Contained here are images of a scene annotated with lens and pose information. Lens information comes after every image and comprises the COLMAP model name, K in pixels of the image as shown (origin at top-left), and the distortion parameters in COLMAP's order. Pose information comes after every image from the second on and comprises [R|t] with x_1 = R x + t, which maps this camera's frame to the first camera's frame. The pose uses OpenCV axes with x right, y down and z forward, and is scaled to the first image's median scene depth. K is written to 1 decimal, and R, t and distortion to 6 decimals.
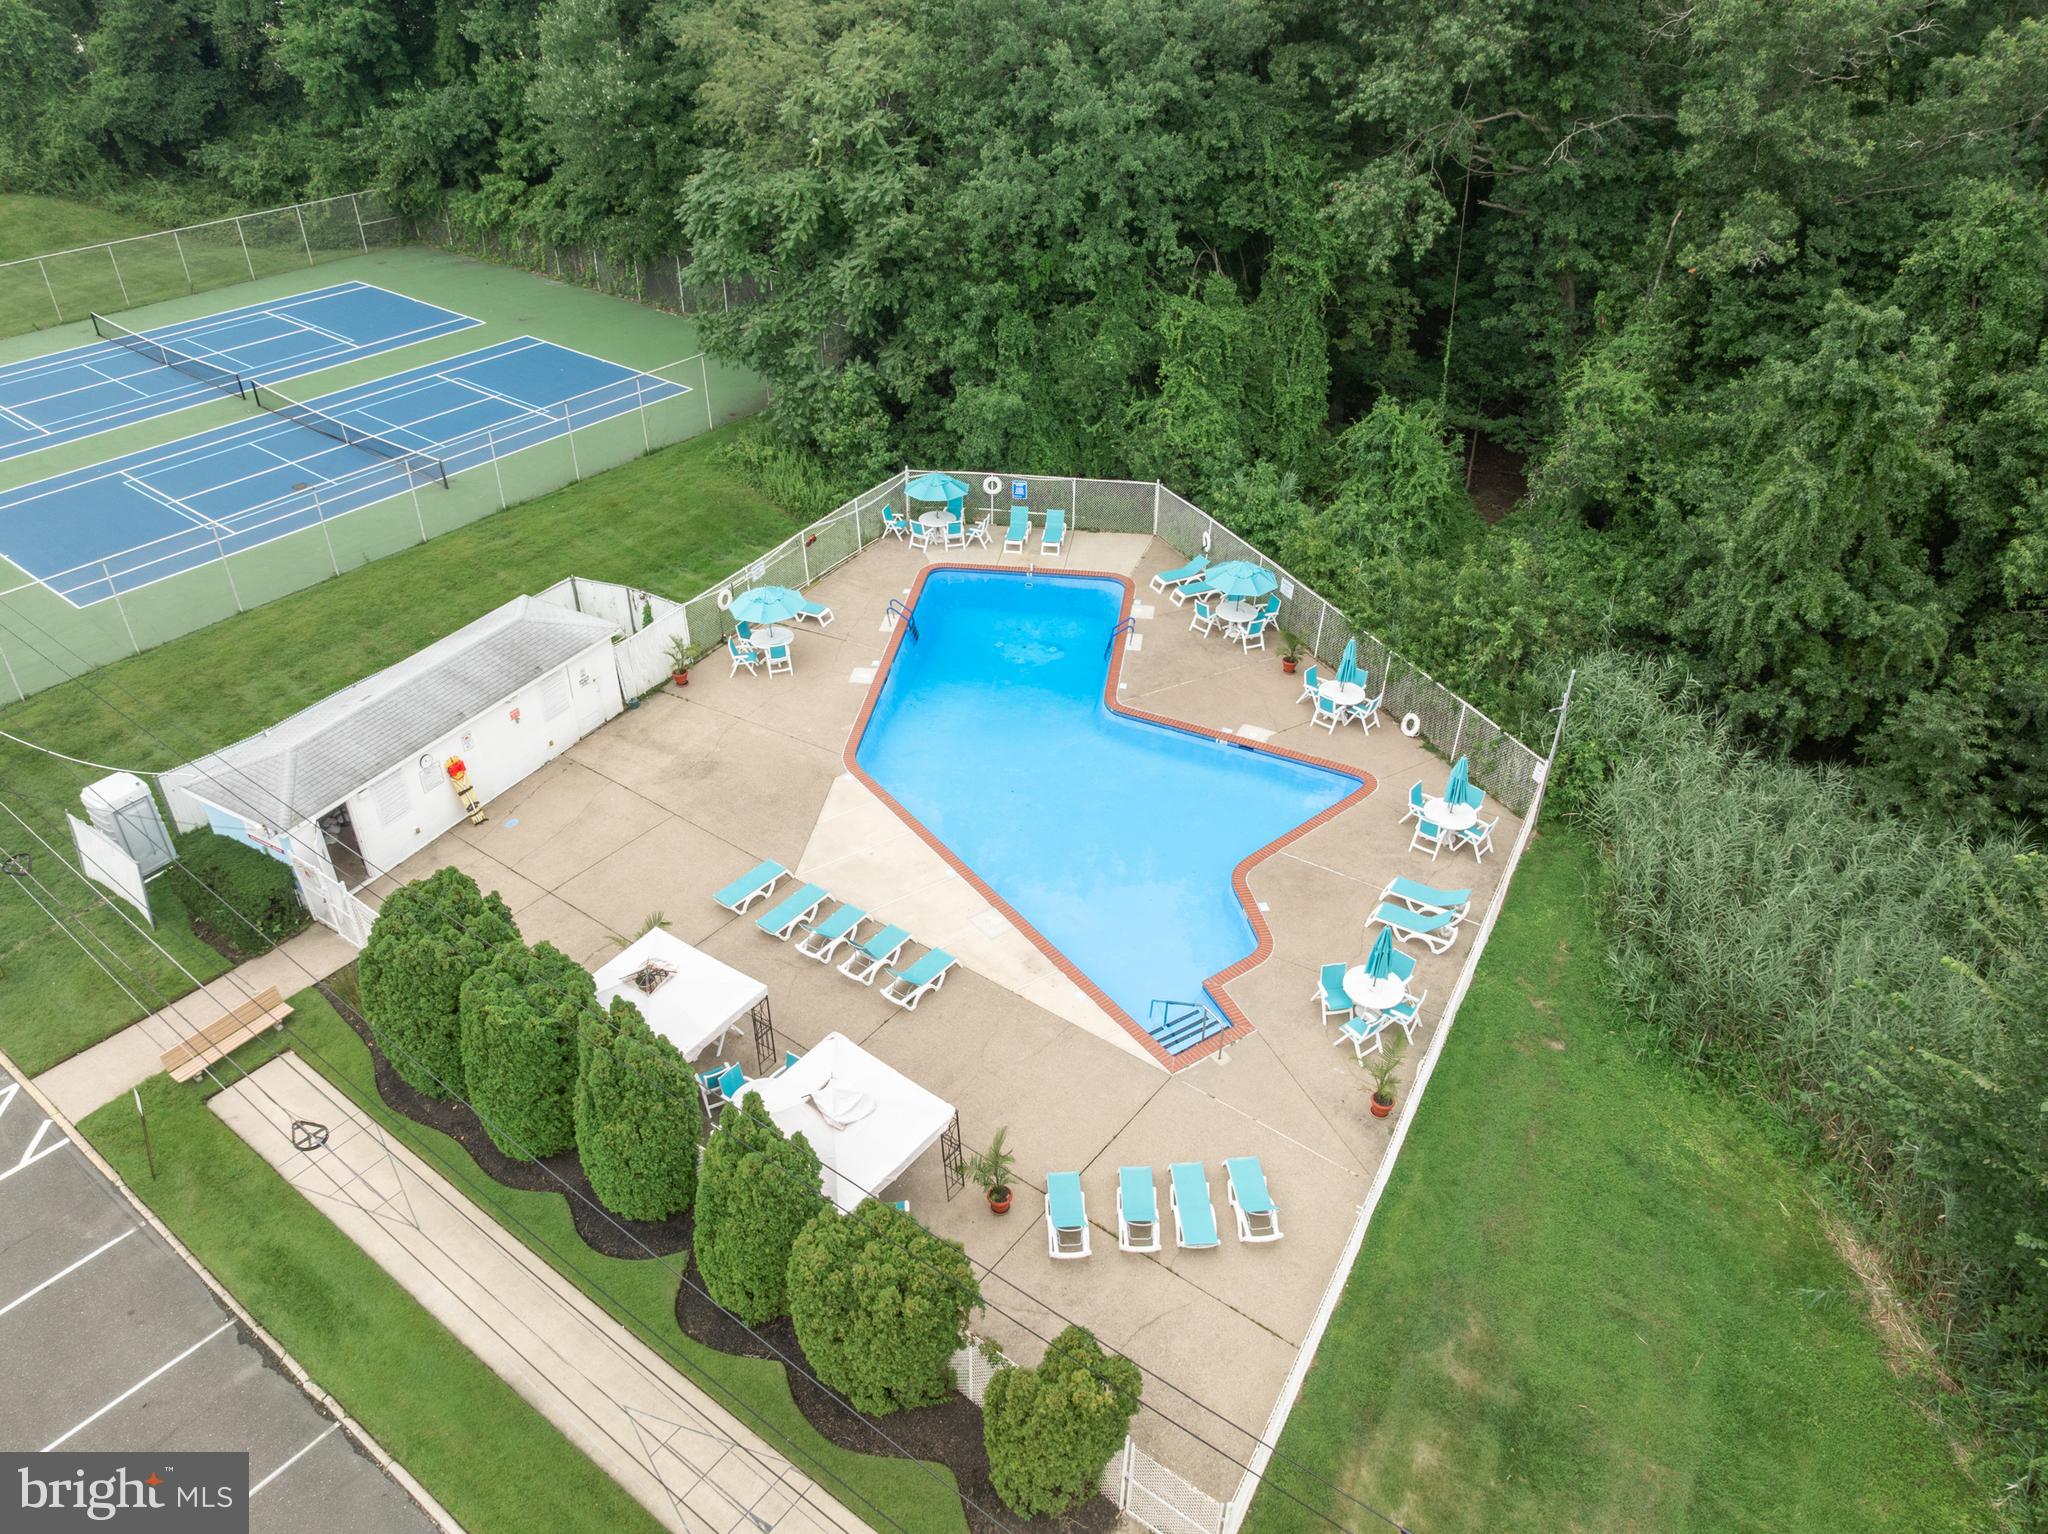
lens RADIAL K [[1436.0, 0, 1024.0], [0, 1436.0, 767.0], [0, 0, 1]] dist [-0.002006, -0.000149]
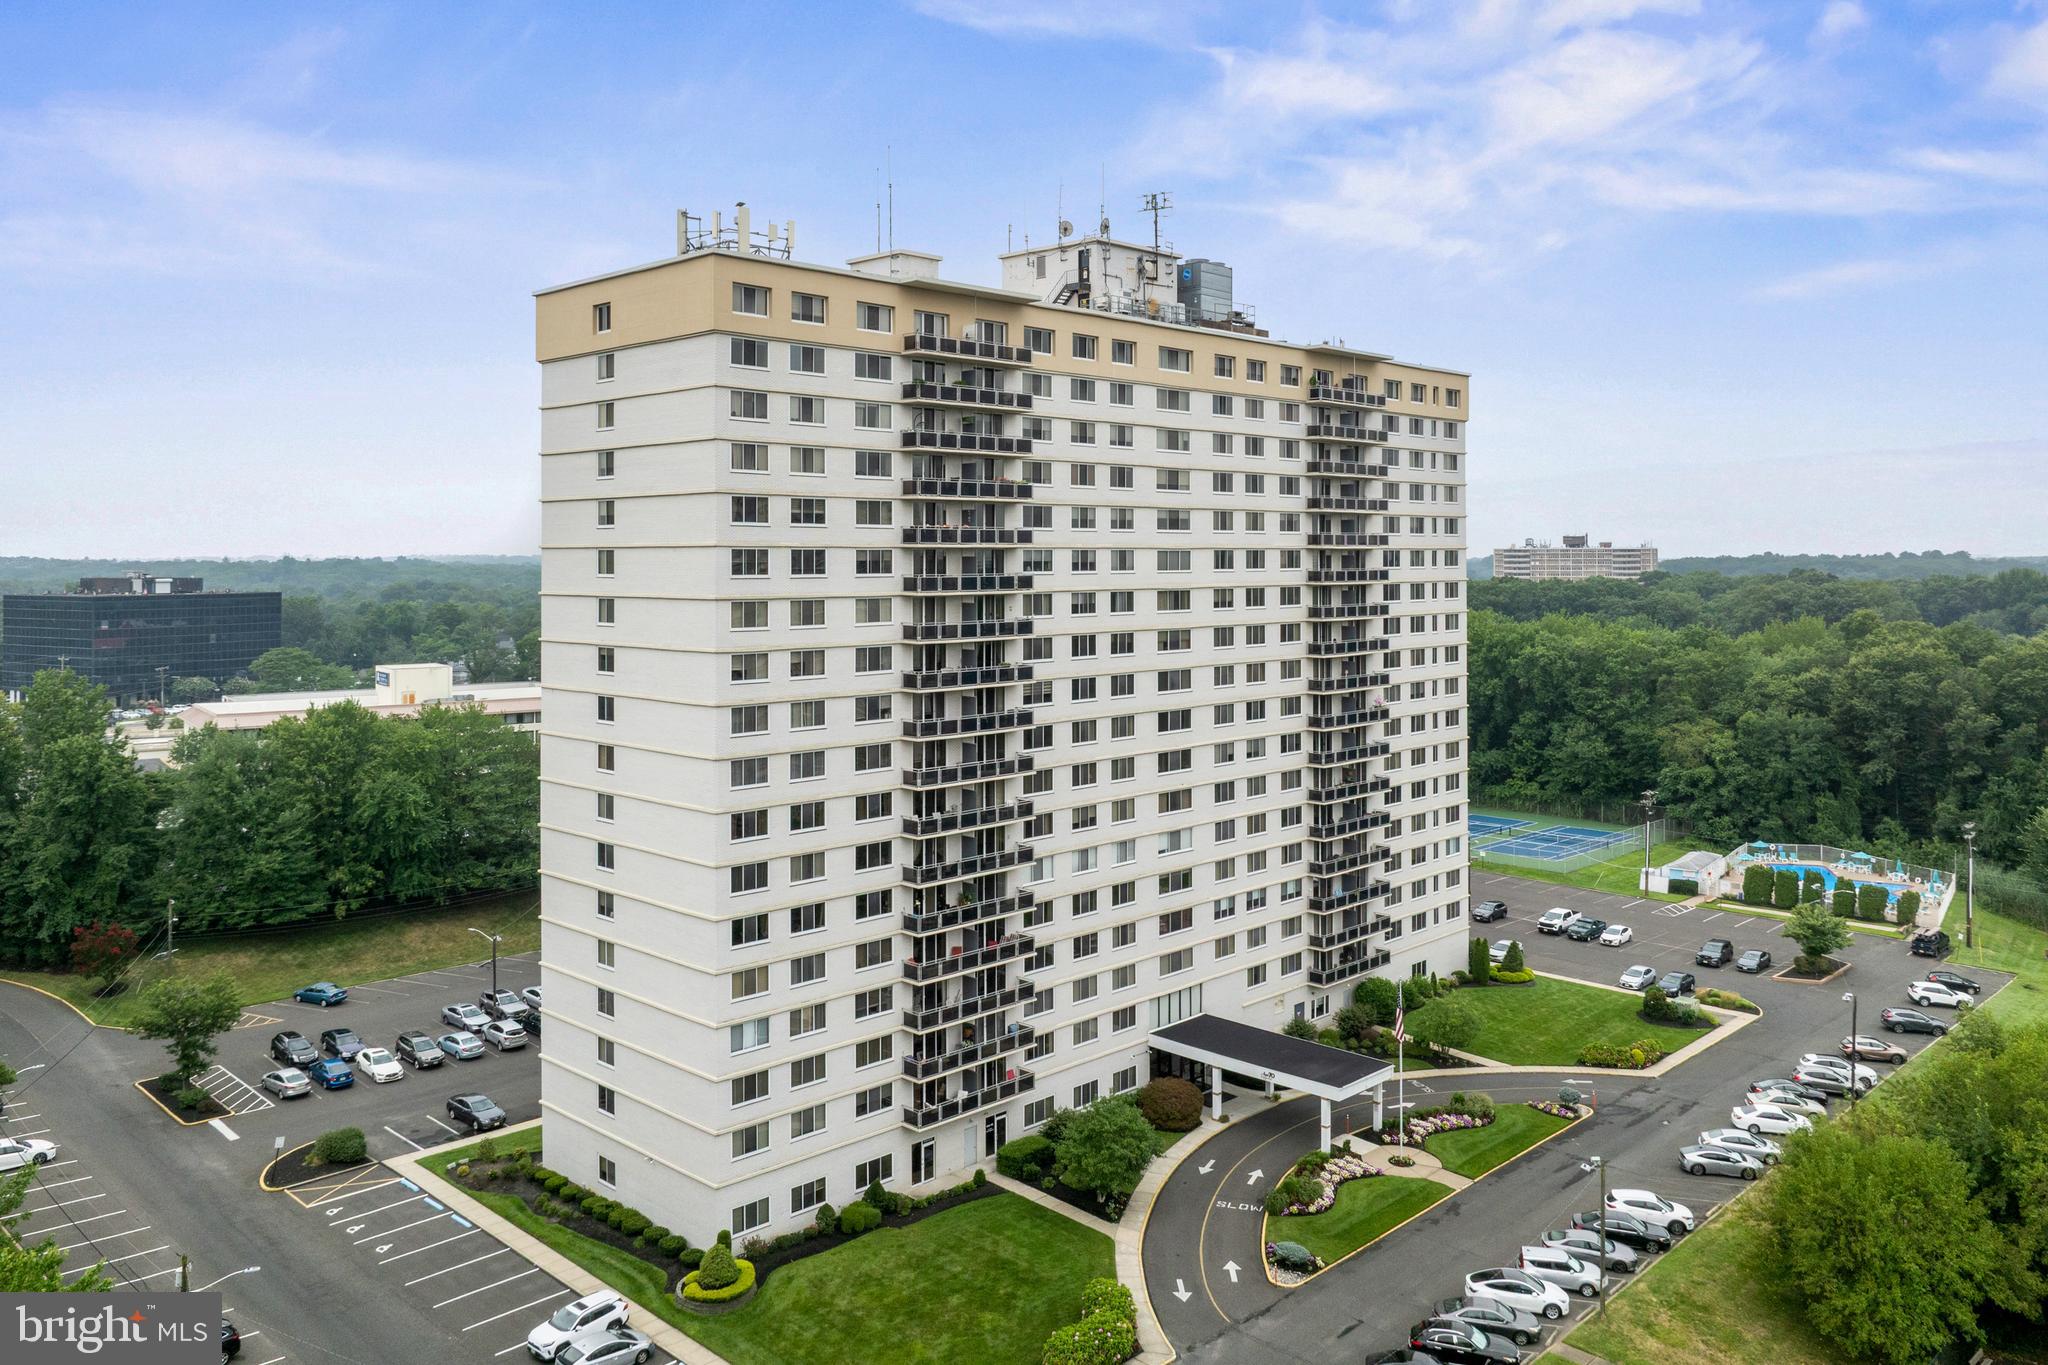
lens RADIAL K [[1462.9, 0, 1024.0], [0, 1462.9, 682.5], [0, 0, 1]] dist [0.001693, -0.127661]
pose [[0.992166, 0.000681, -0.124923, -1.487211], [-0.065715, 0.853295, -0.517271, 1.508060], [0.106244, 0.521428, 0.846655, -2.566854]]
